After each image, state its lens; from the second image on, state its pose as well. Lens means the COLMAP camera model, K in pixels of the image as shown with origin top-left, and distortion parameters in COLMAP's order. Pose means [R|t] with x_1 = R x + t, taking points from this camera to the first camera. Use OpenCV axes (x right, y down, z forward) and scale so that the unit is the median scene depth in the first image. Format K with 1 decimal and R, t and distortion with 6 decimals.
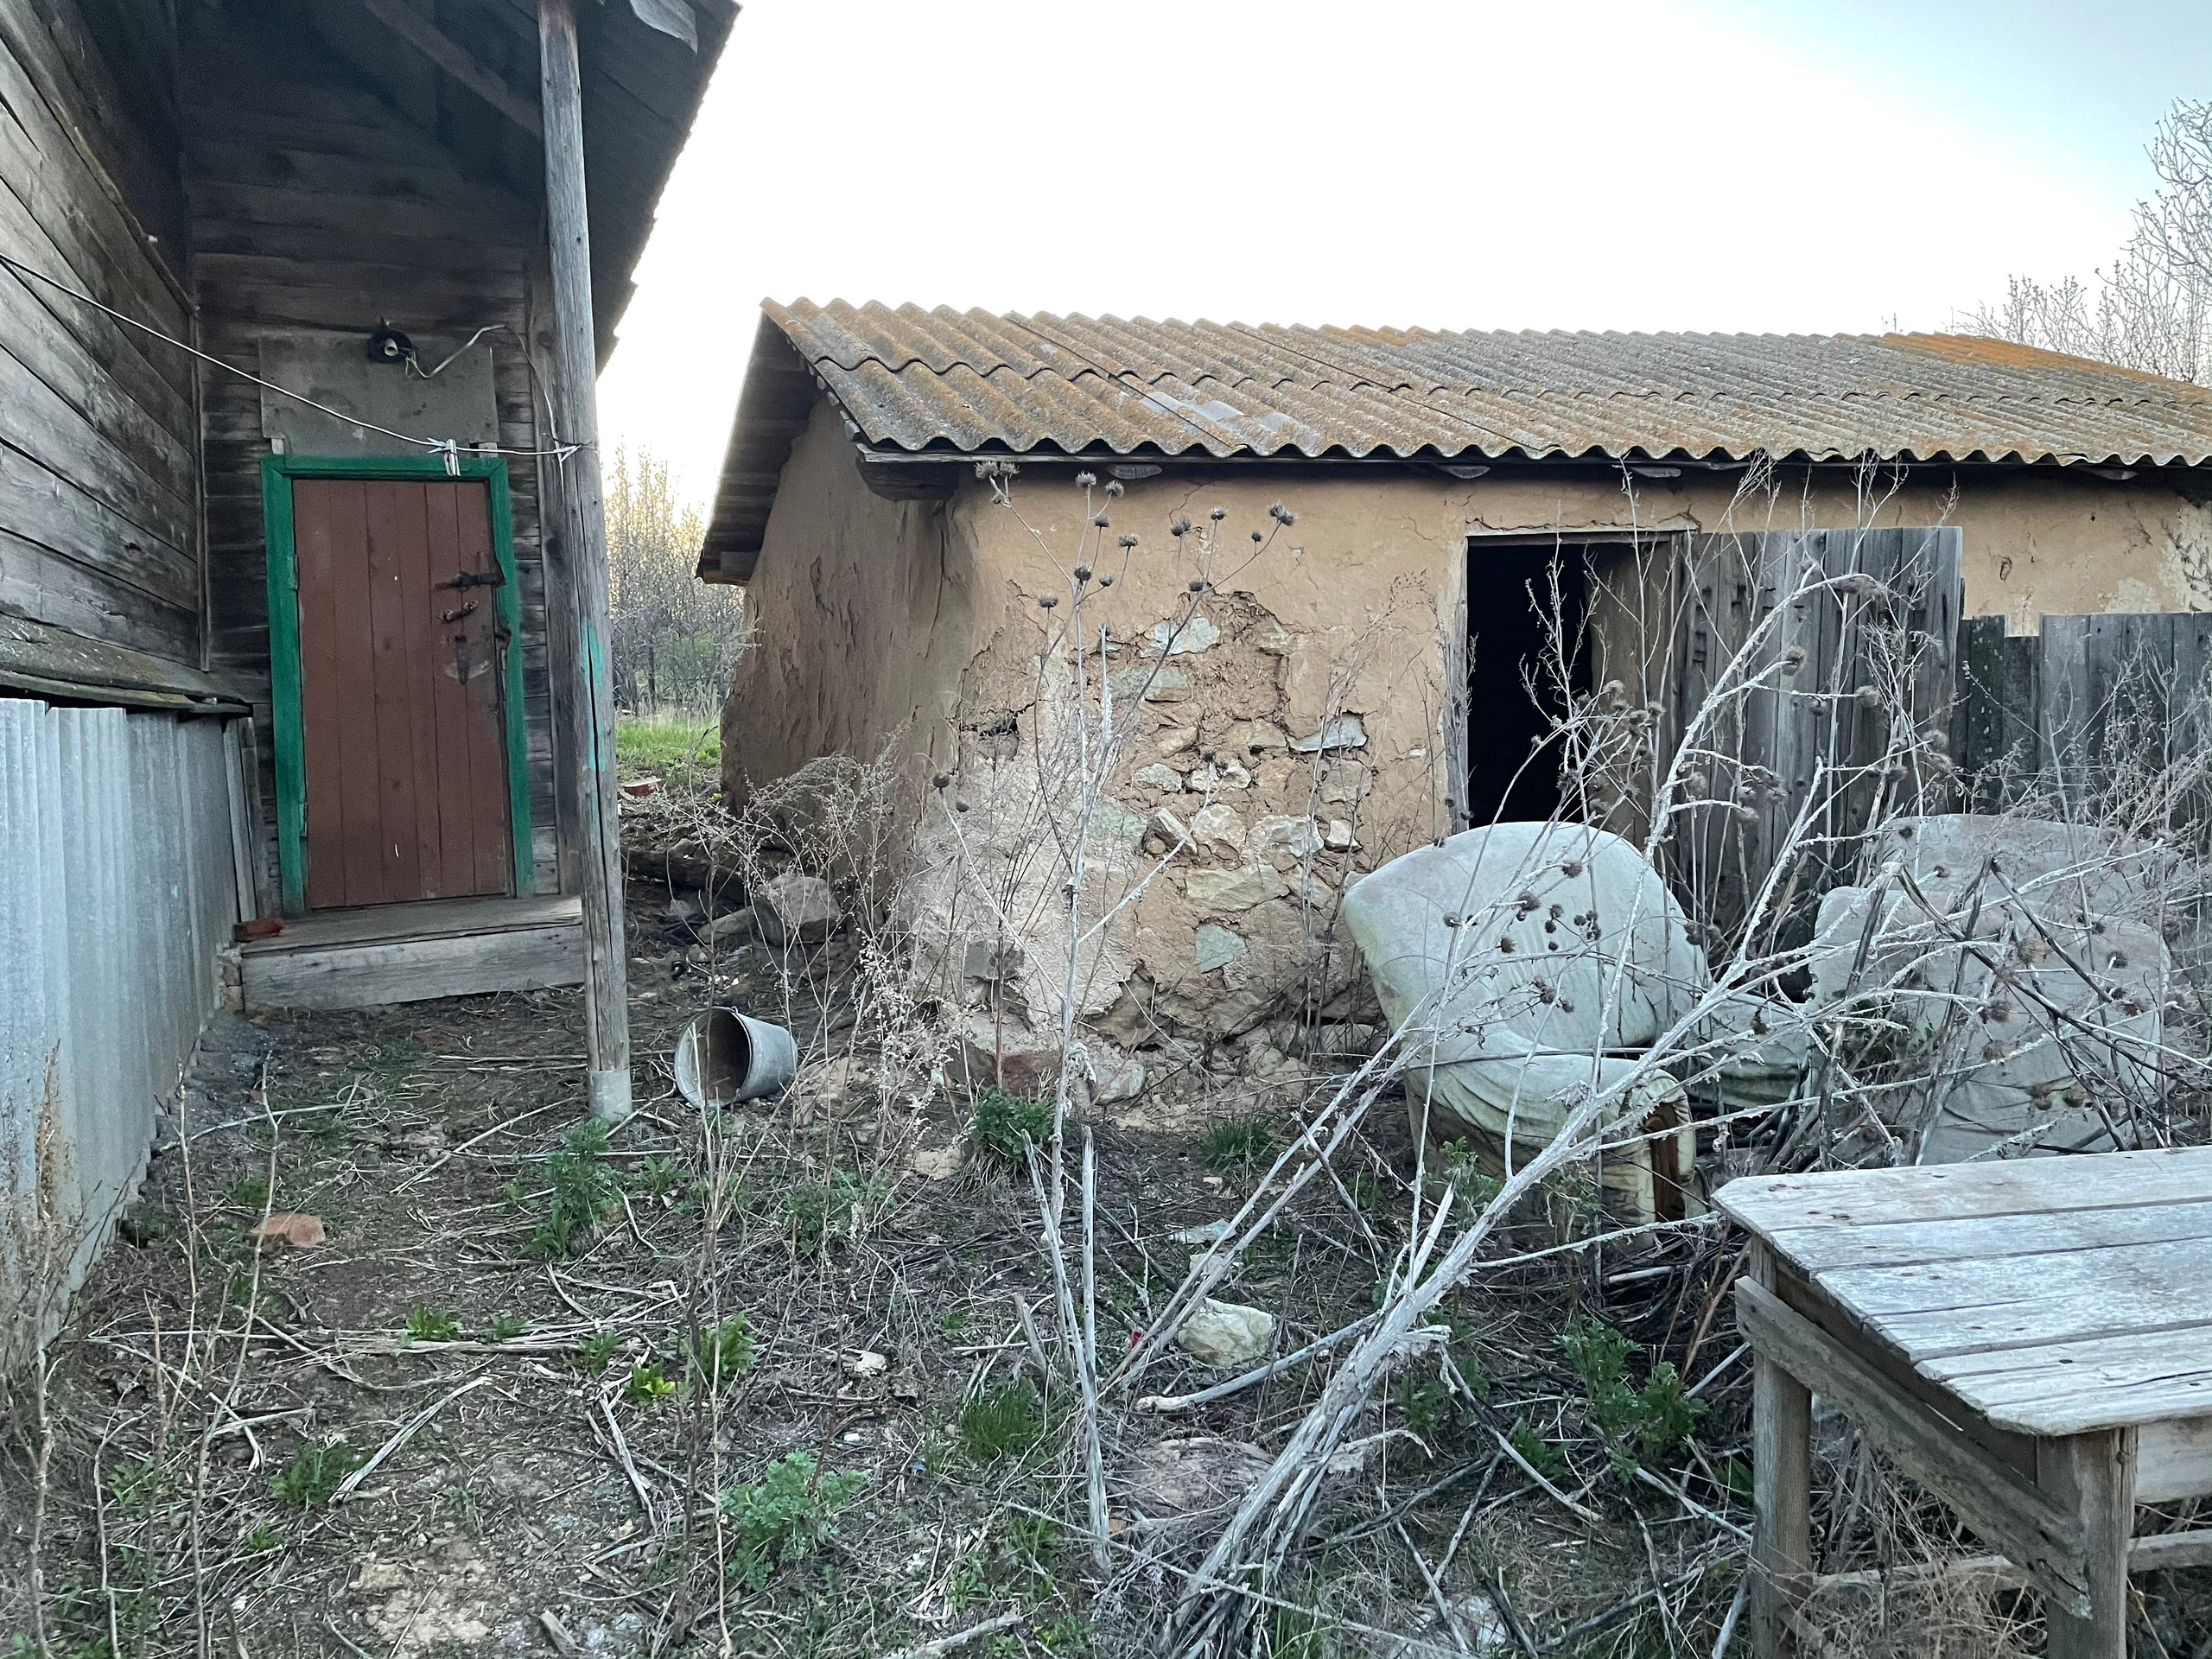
lens RADIAL K [[1641.2, 0, 1106.0], [0, 1641.2, 829.5], [0, 0, 1]] dist [0.033642, -0.050341]
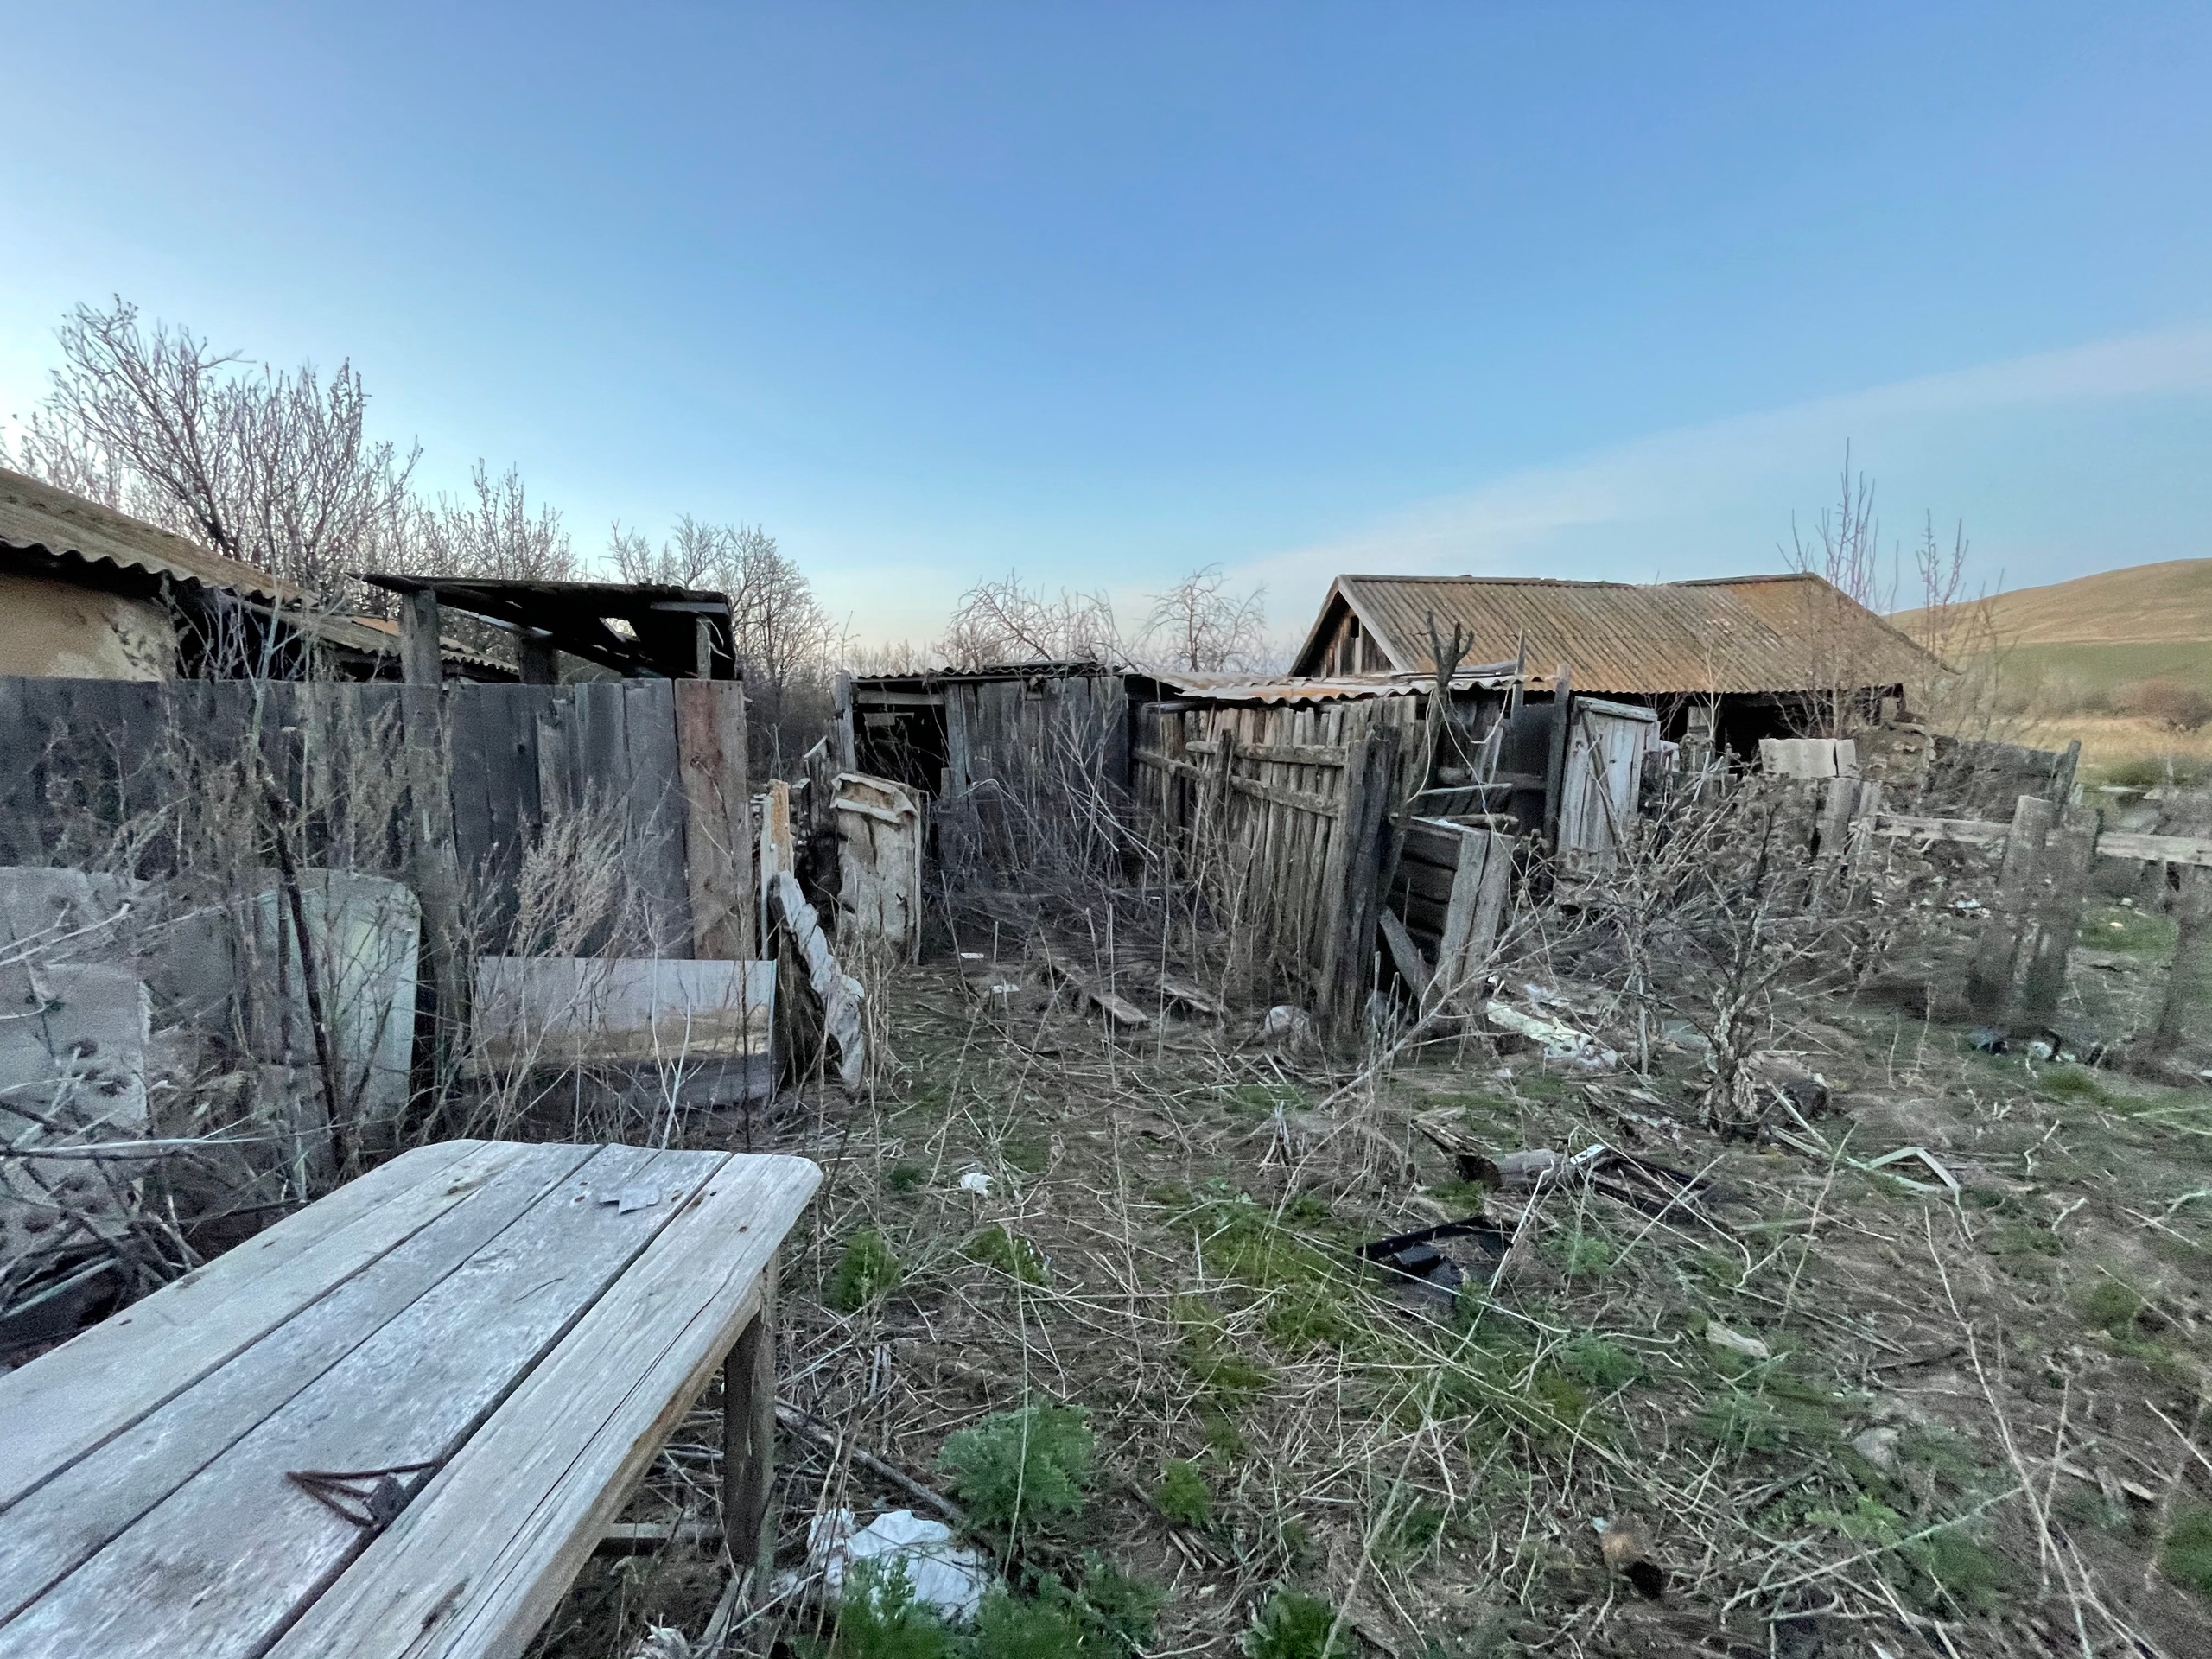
lens RADIAL K [[898.5, 0, 1106.0], [0, 898.5, 829.5], [0, 0, 1]] dist [-0.002845, -0.000693]
pose [[0.167612, -0.065794, 0.983655, 0.120262], [0.058169, 0.996692, 0.056754, -0.019194], [-0.984136, 0.047706, 0.170884, 0.184969]]
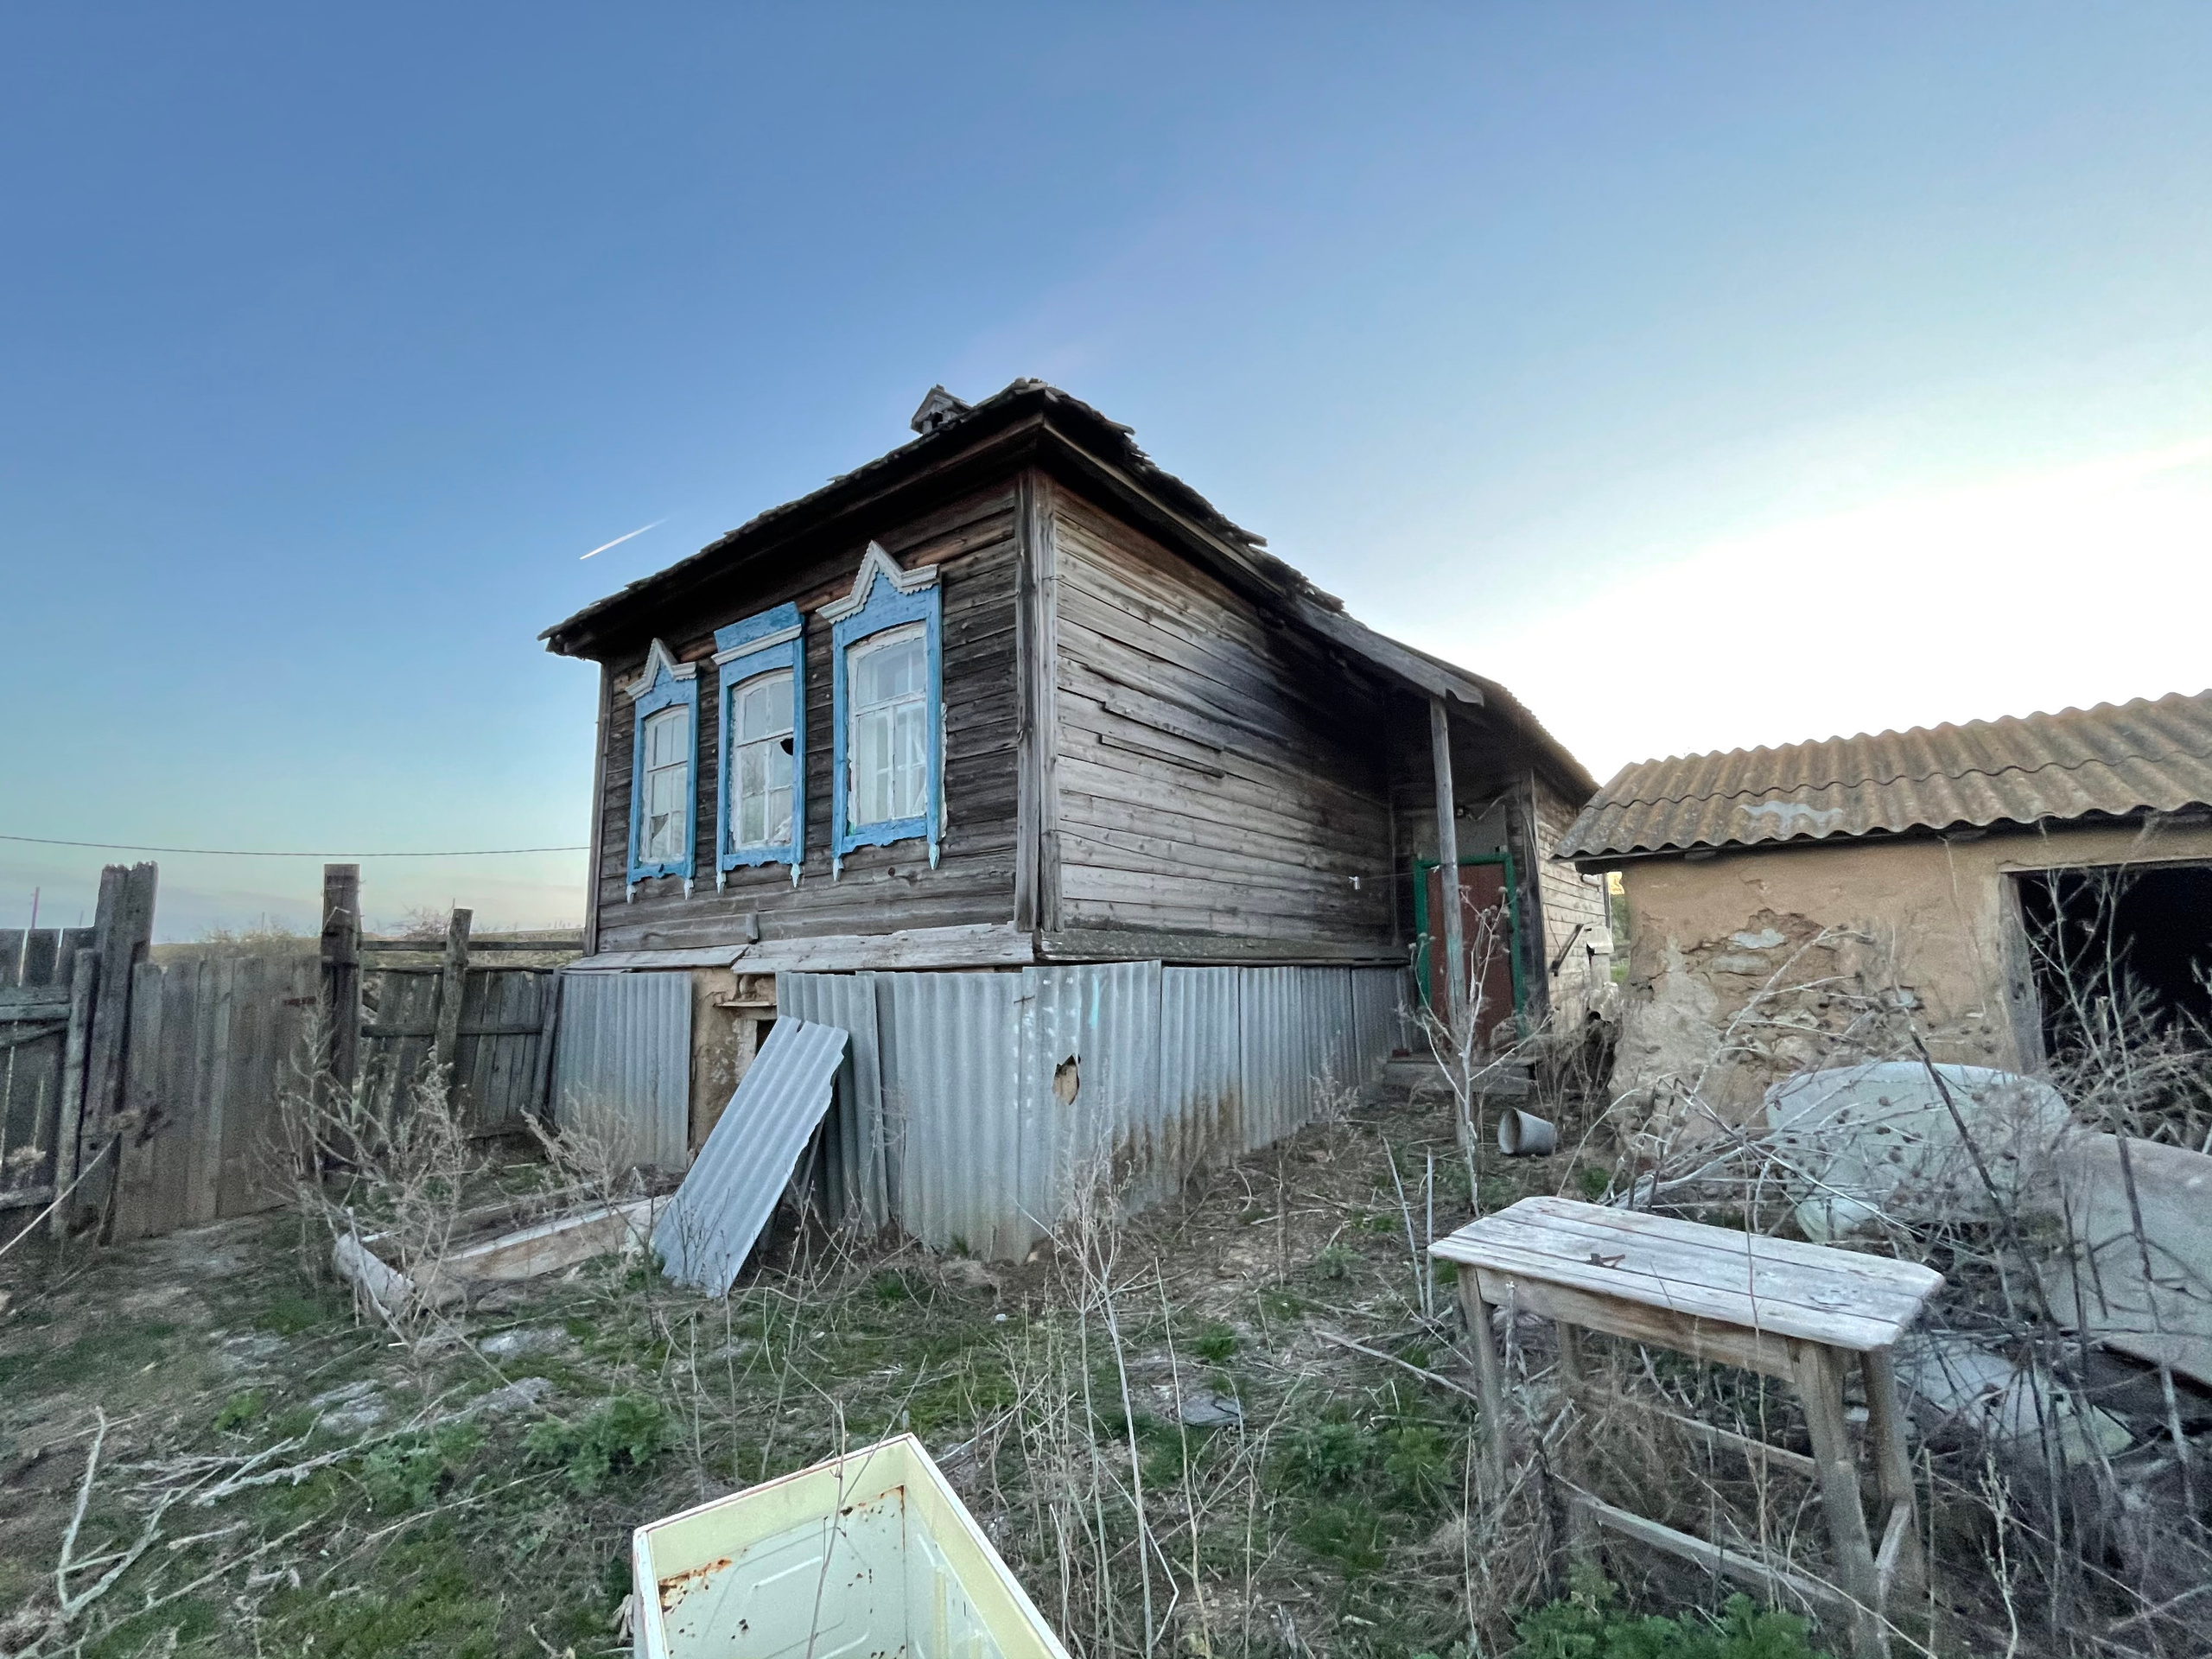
lens RADIAL K [[898.5, 0, 1106.0], [0, 898.5, 829.5], [0, 0, 1]] dist [-0.002845, -0.000693]
pose [[0.526183, -0.097909, -0.844716, 0.510439], [-0.072246, 0.984611, -0.159126, -0.027008], [0.847297, 0.144757, 0.511013, -0.132538]]
